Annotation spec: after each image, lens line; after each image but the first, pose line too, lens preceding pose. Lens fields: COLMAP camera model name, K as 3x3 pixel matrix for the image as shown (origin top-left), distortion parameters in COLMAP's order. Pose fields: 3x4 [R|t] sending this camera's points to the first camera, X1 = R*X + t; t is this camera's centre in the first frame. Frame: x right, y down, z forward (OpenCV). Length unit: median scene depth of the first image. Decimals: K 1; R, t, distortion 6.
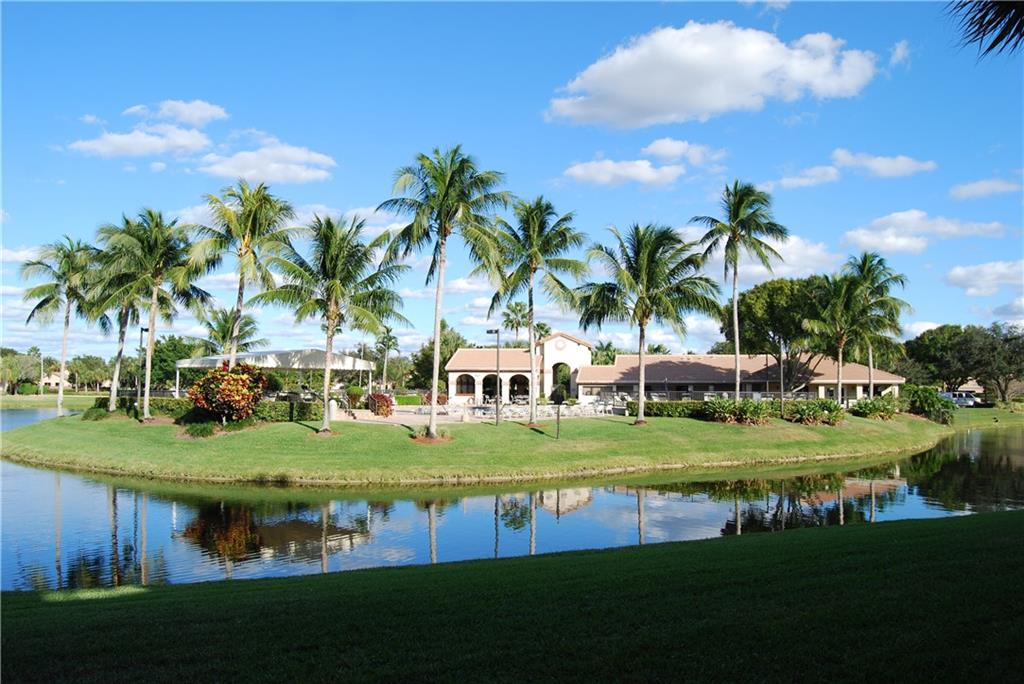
lens RADIAL K [[802.9, 0, 512.0], [0, 802.9, 342.0], [0, 0, 1]] dist [-0.081607, 0.006174]
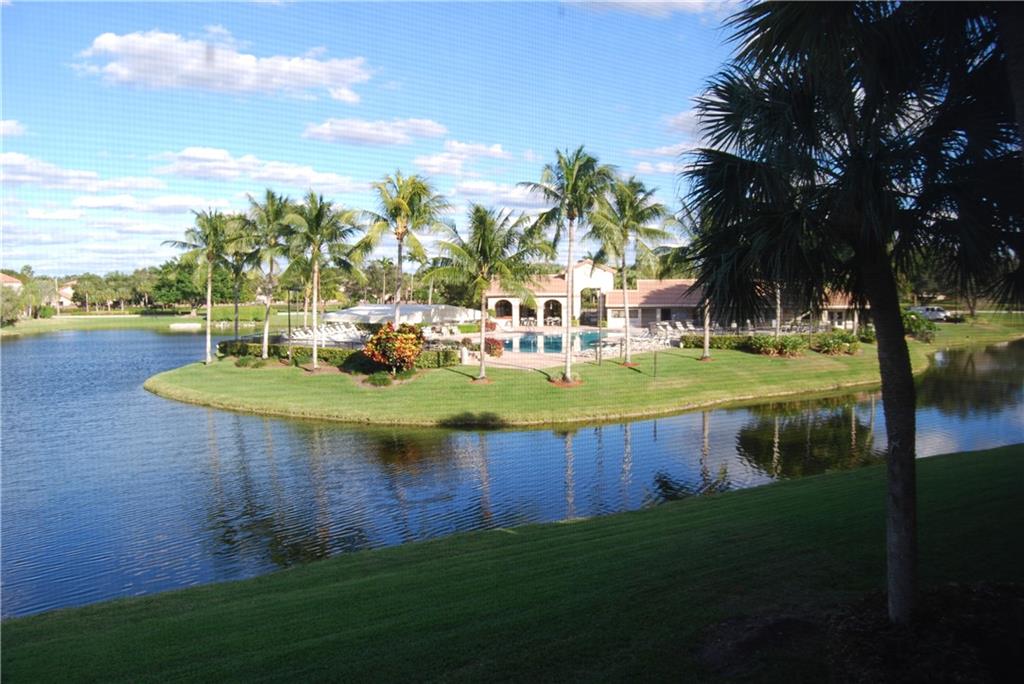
lens RADIAL K [[802.9, 0, 512.0], [0, 802.9, 342.0], [0, 0, 1]] dist [-0.081607, 0.006174]
pose [[0.998415, -0.020131, 0.052553, -0.213980], [0.013148, 0.991428, 0.129988, -0.093161], [-0.054719, -0.129091, 0.990122, -0.214814]]
